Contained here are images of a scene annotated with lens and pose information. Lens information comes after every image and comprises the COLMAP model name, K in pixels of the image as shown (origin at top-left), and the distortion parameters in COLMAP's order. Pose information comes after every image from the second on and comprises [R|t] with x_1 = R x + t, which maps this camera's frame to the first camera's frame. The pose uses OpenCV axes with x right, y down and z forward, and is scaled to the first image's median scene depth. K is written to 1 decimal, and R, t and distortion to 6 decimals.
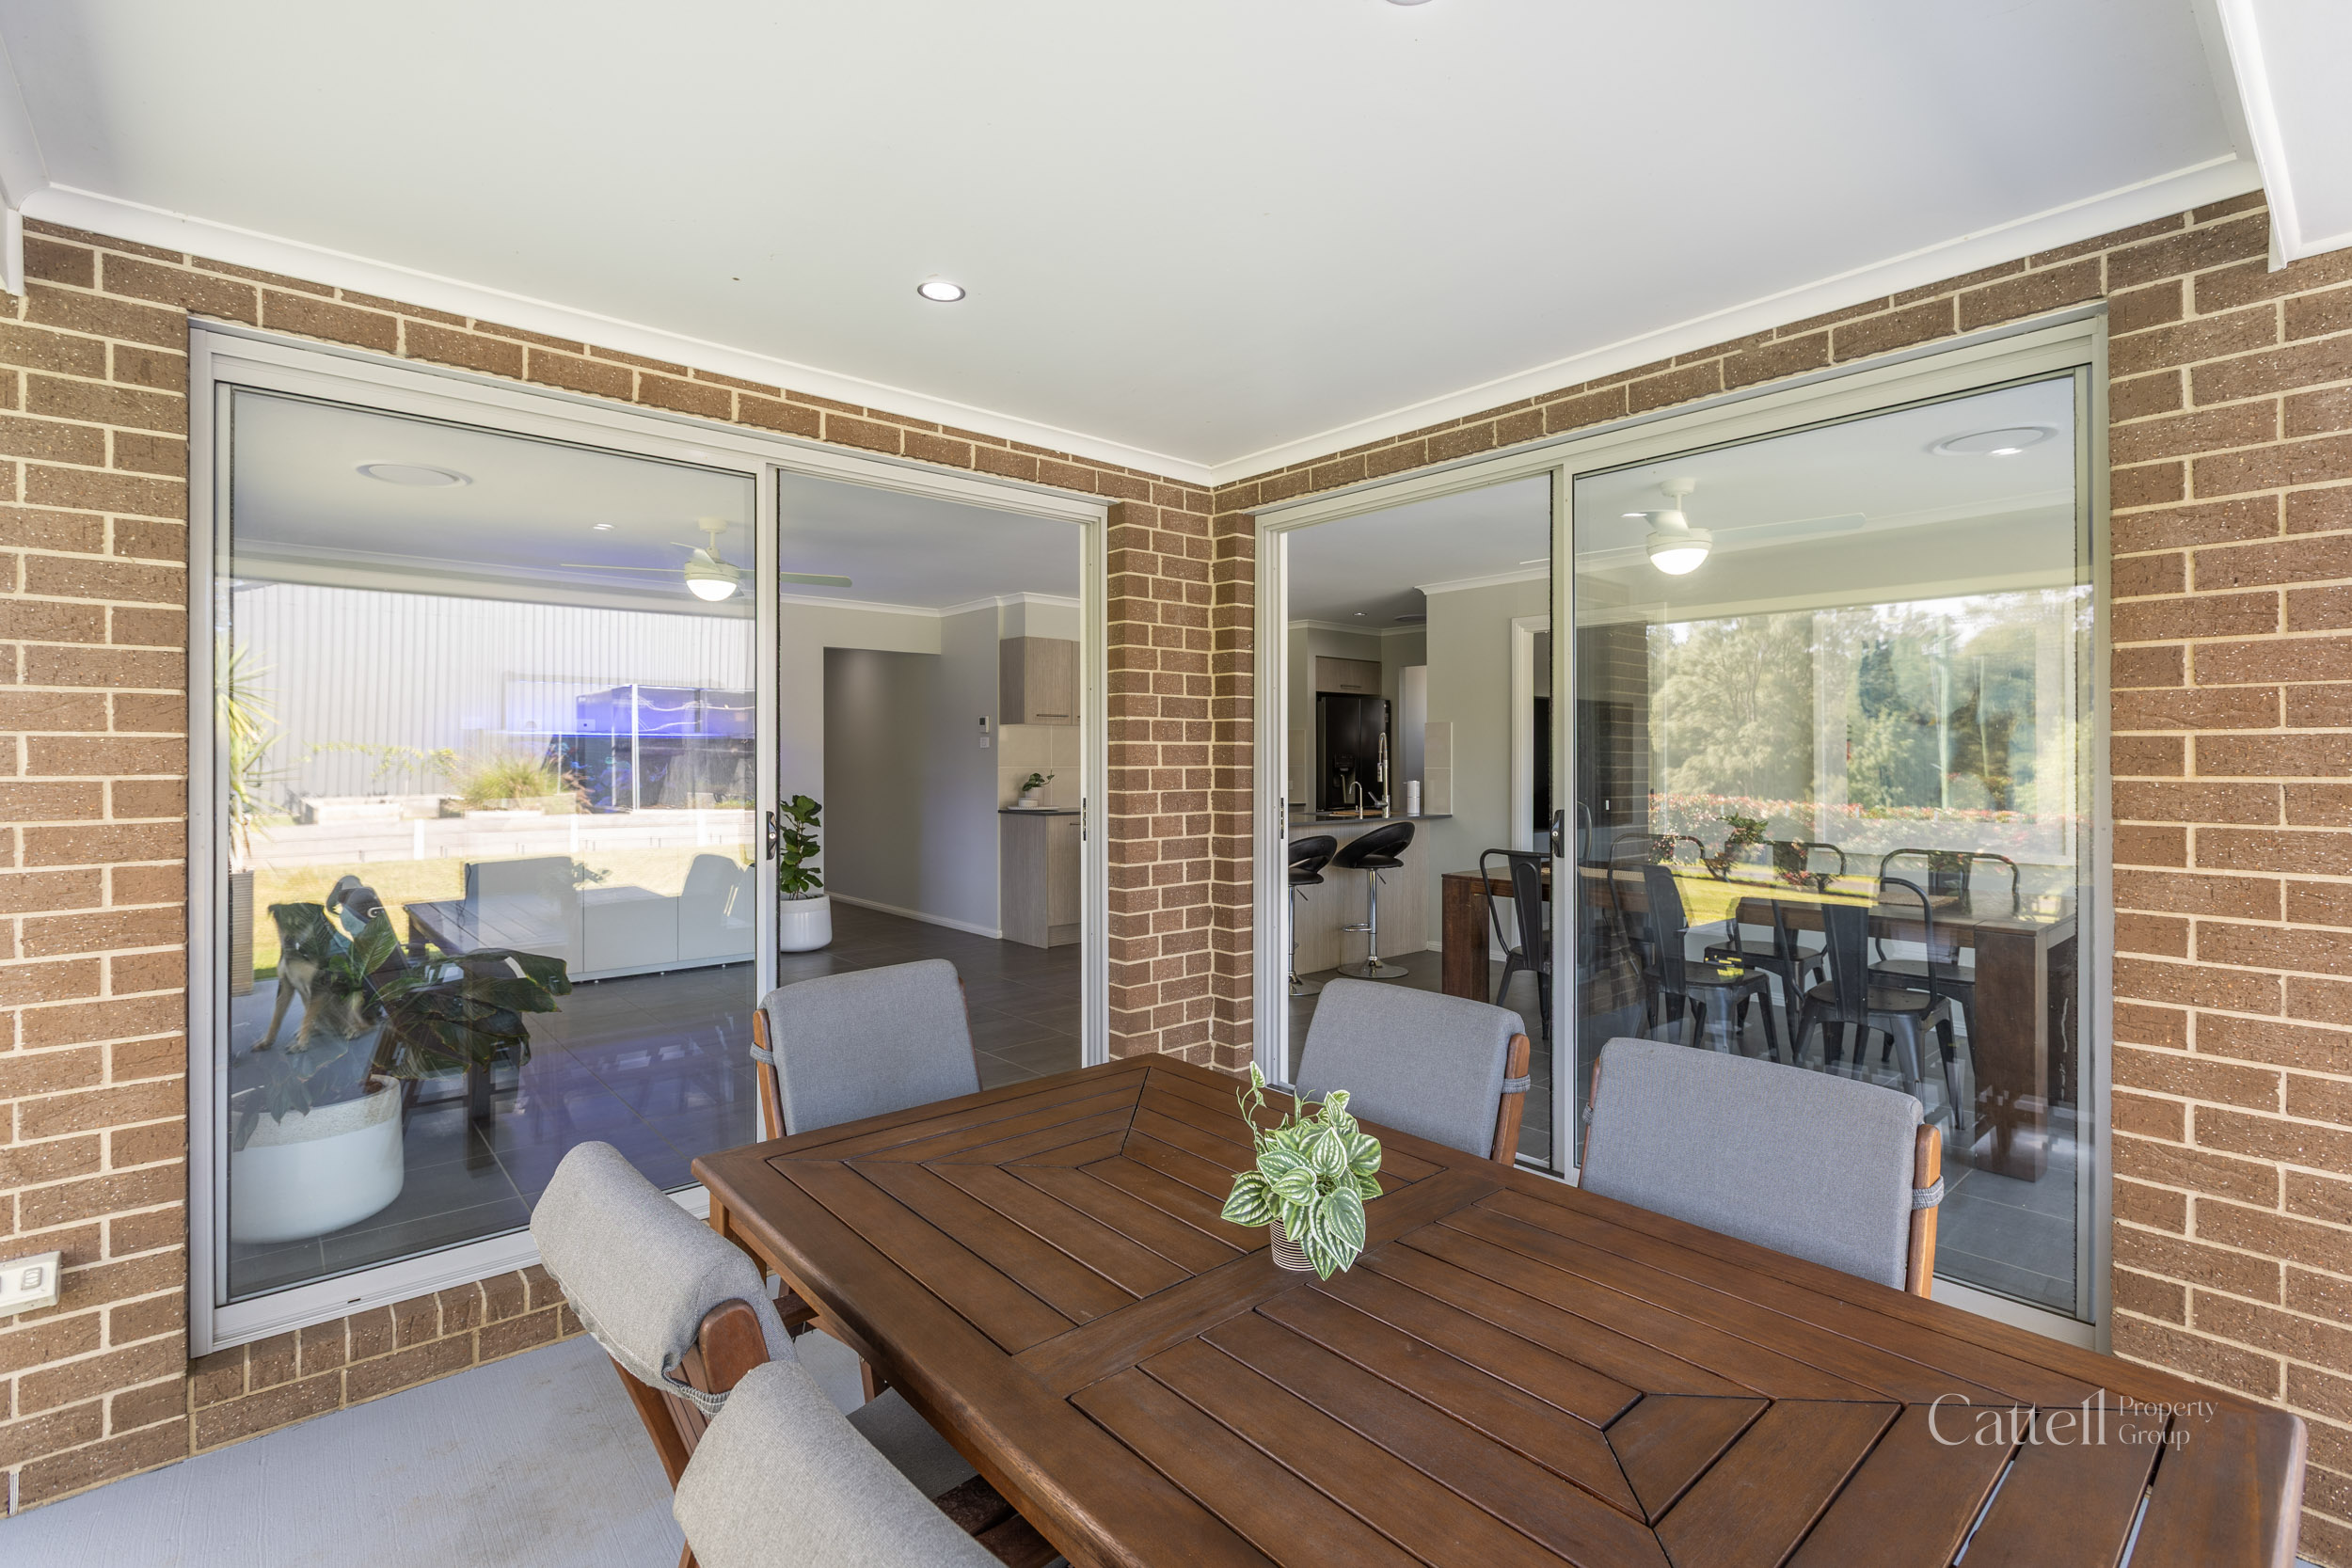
lens RADIAL K [[1080.5, 0, 1185.6], [0, 1080.5, 752.8], [0, 0, 1]] dist [-0.008659, 0.000063]
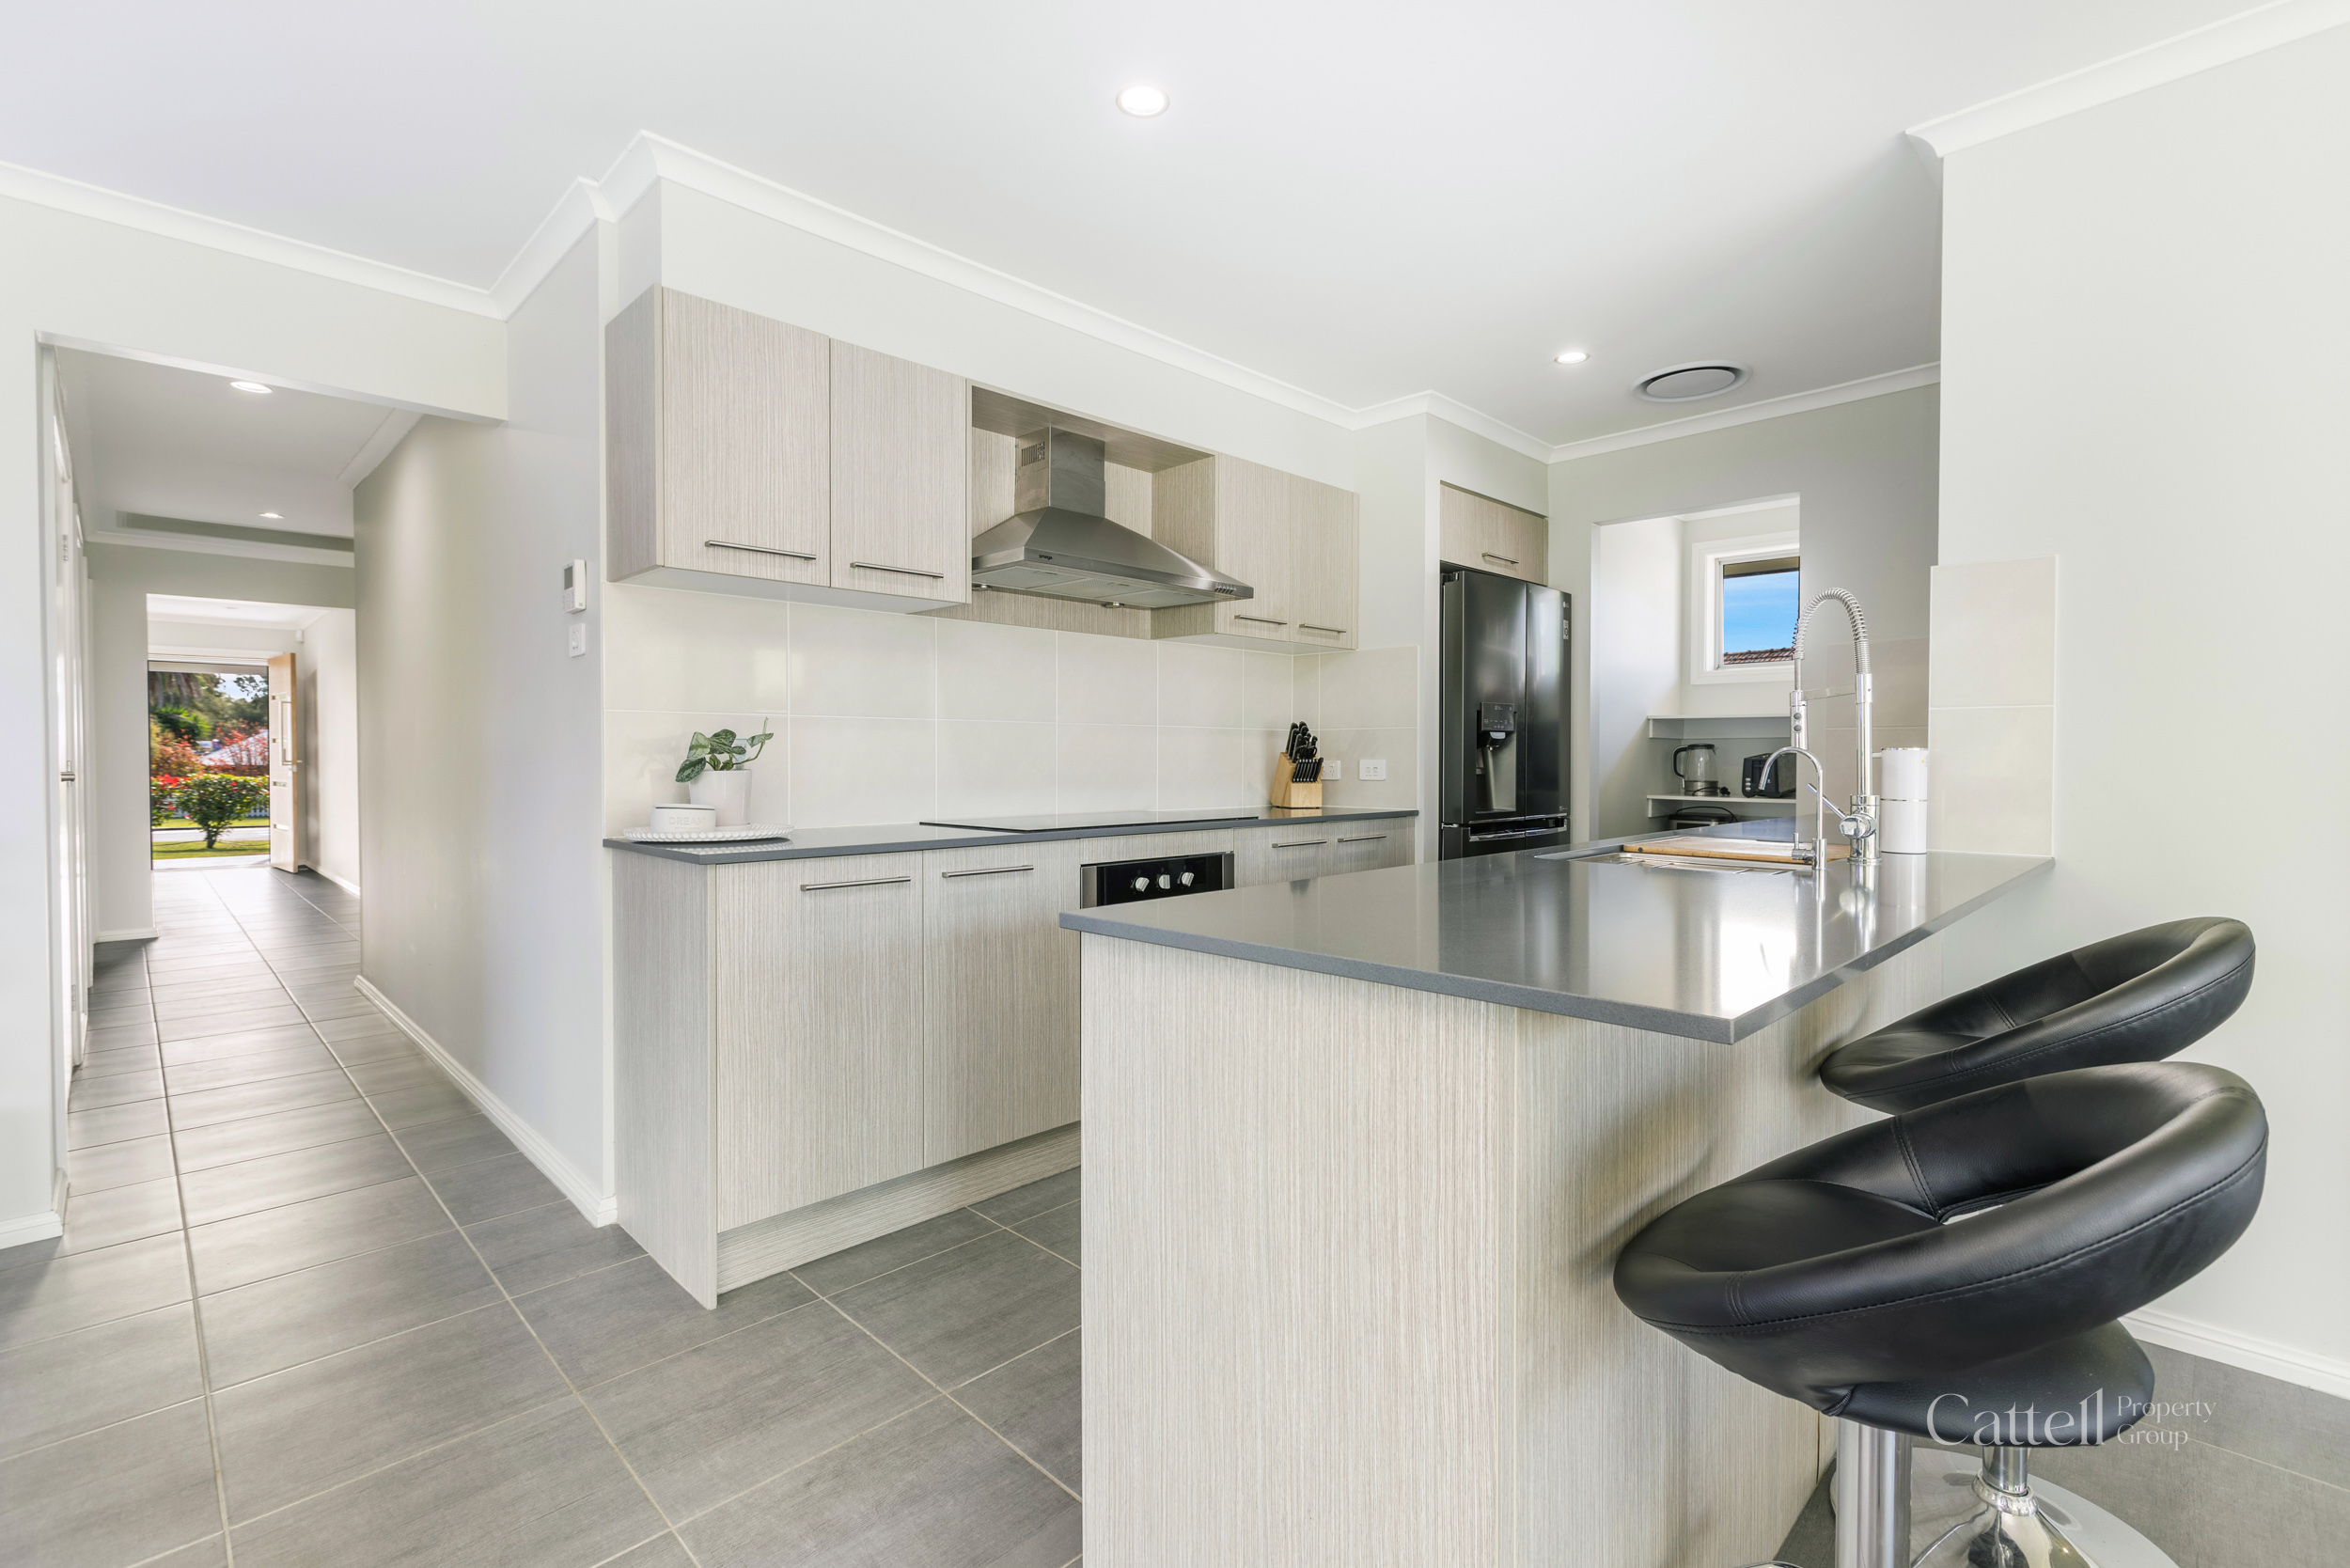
lens RADIAL K [[1061.1, 0, 1179.9], [0, 1061.1, 778.5], [0, 0, 1]] dist [0.000205, 0.000323]
pose [[0.998256, -0.002922, 0.058966, -0.032662], [0.001166, 0.999555, 0.029800, 0.049344], [-0.059027, -0.029679, 0.997815, 1.327081]]
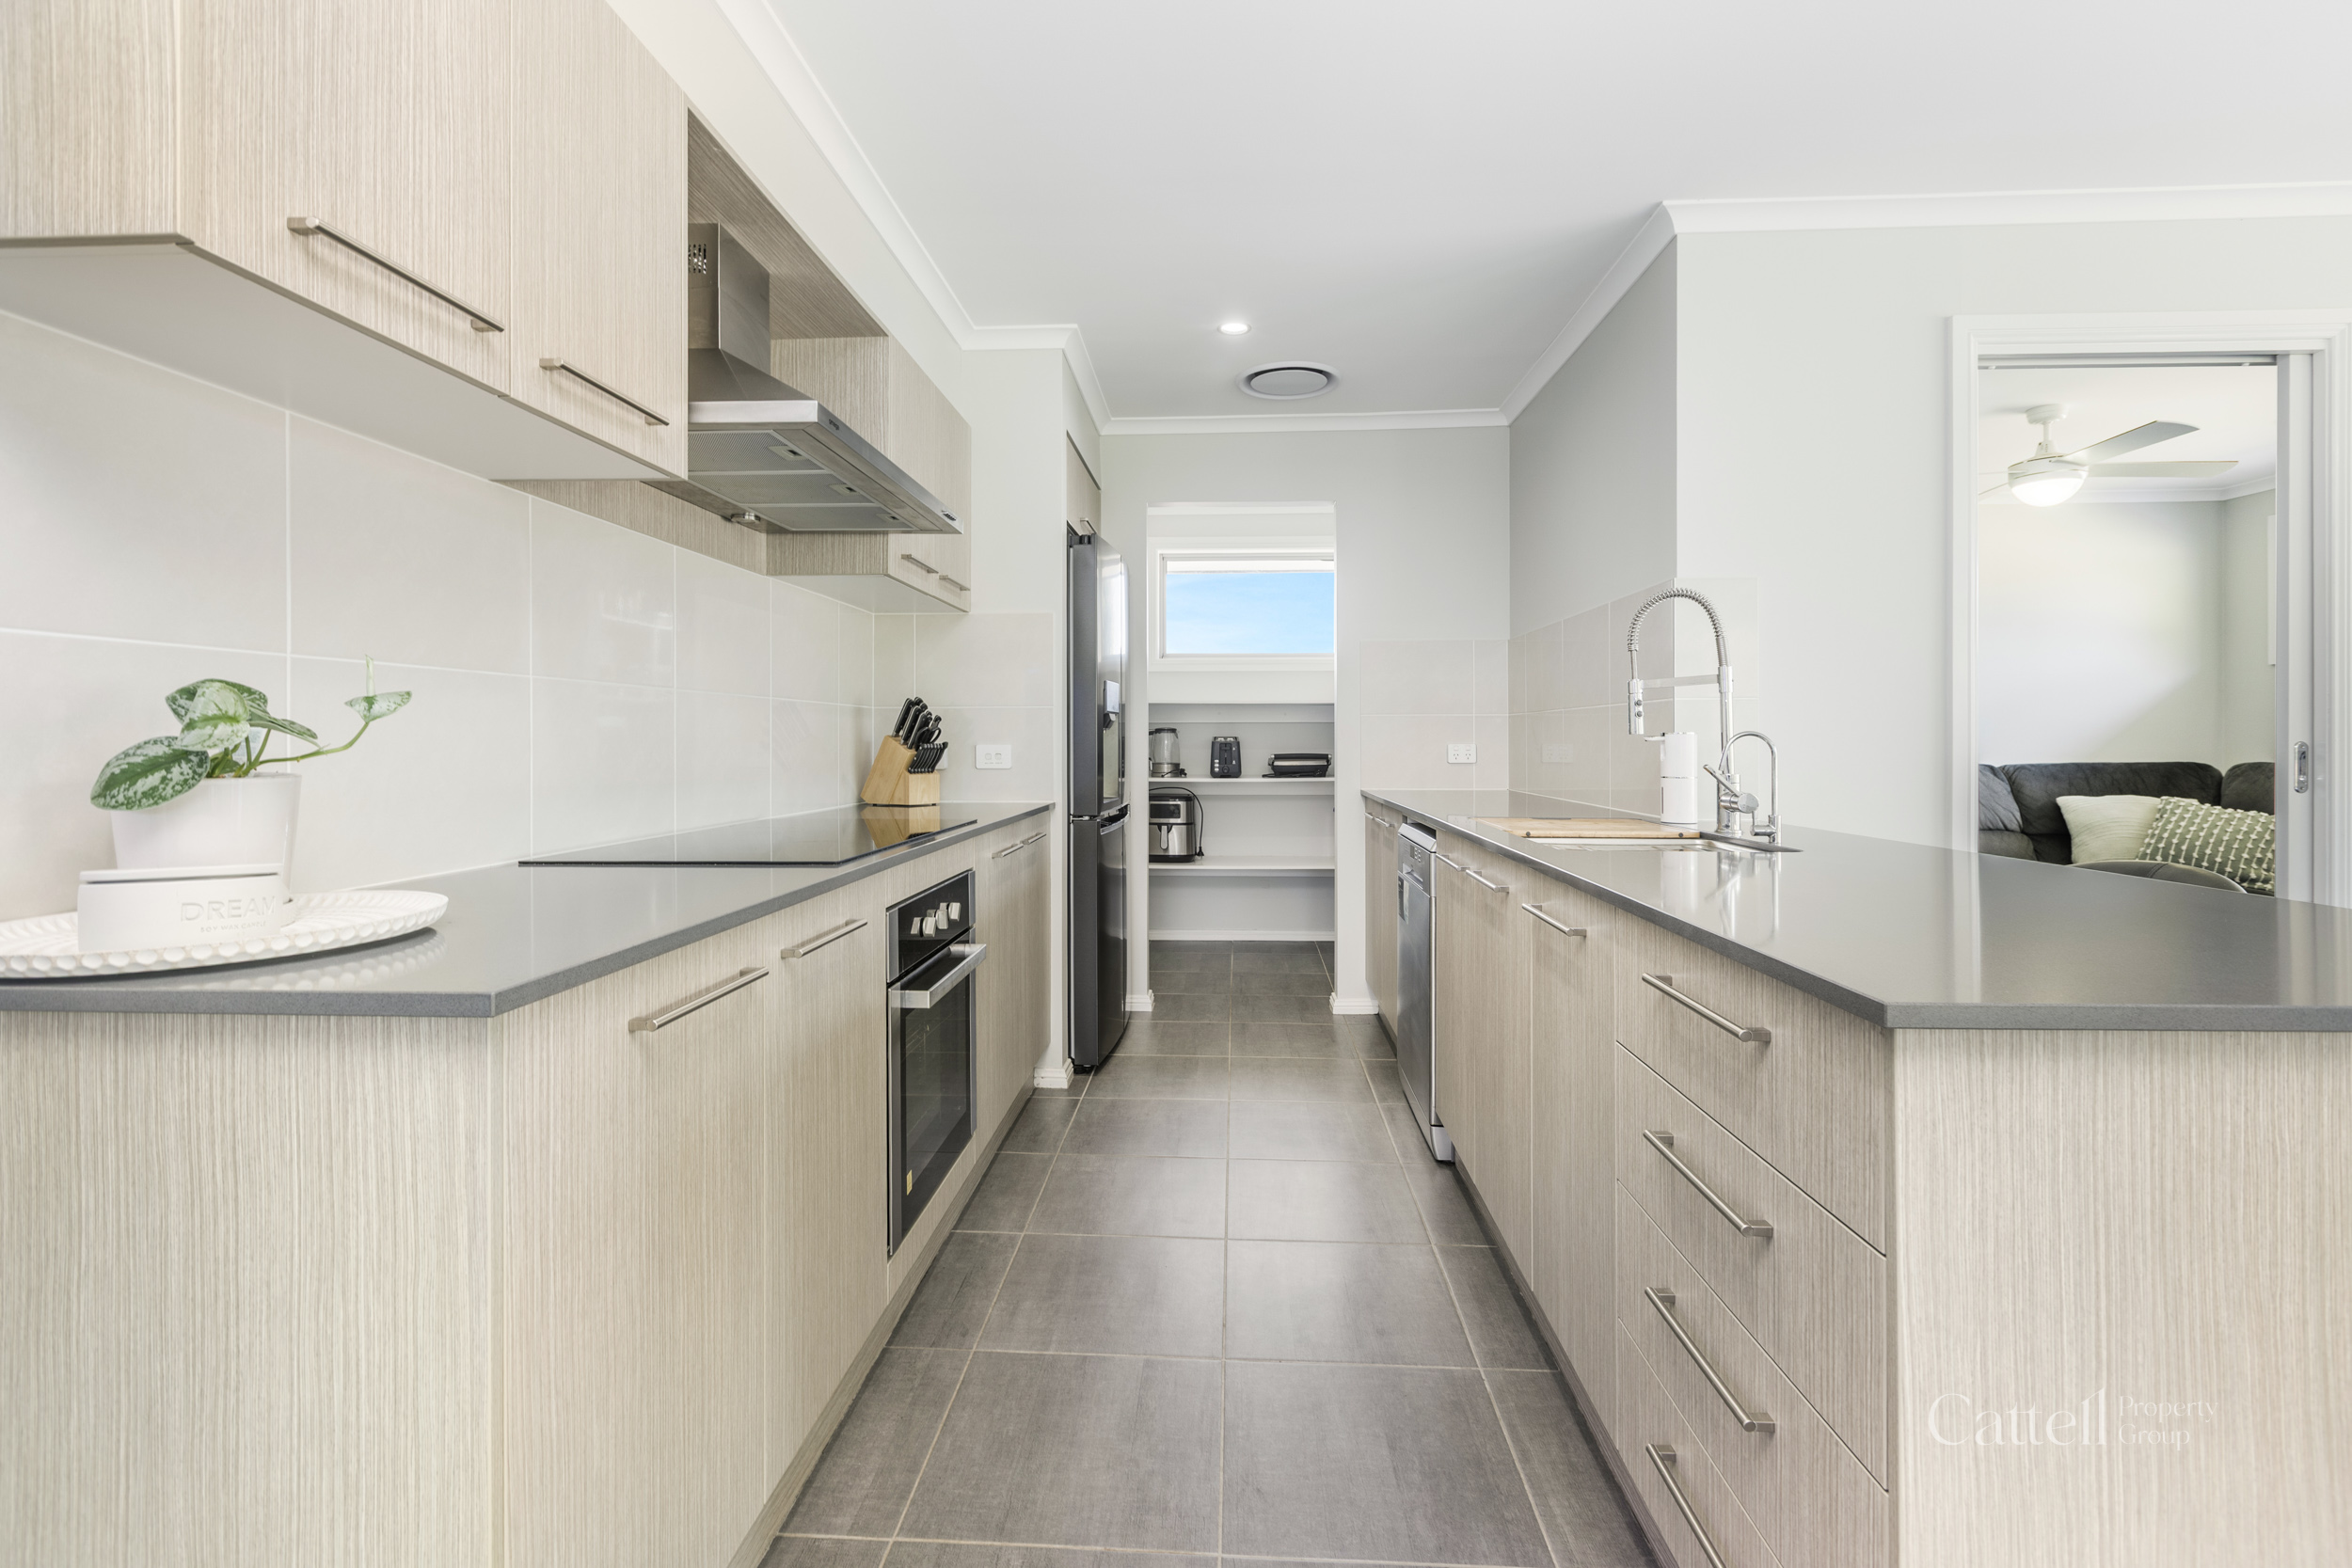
lens RADIAL K [[1064.6, 0, 1177.8], [0, 1064.6, 744.4], [0, 0, 1]] dist [-0.000807, 0.000556]
pose [[0.704590, -0.006786, 0.709583, -0.305709], [-0.002728, 0.999921, 0.012271, 0.050783], [-0.709610, -0.010582, 0.704515, 1.638294]]
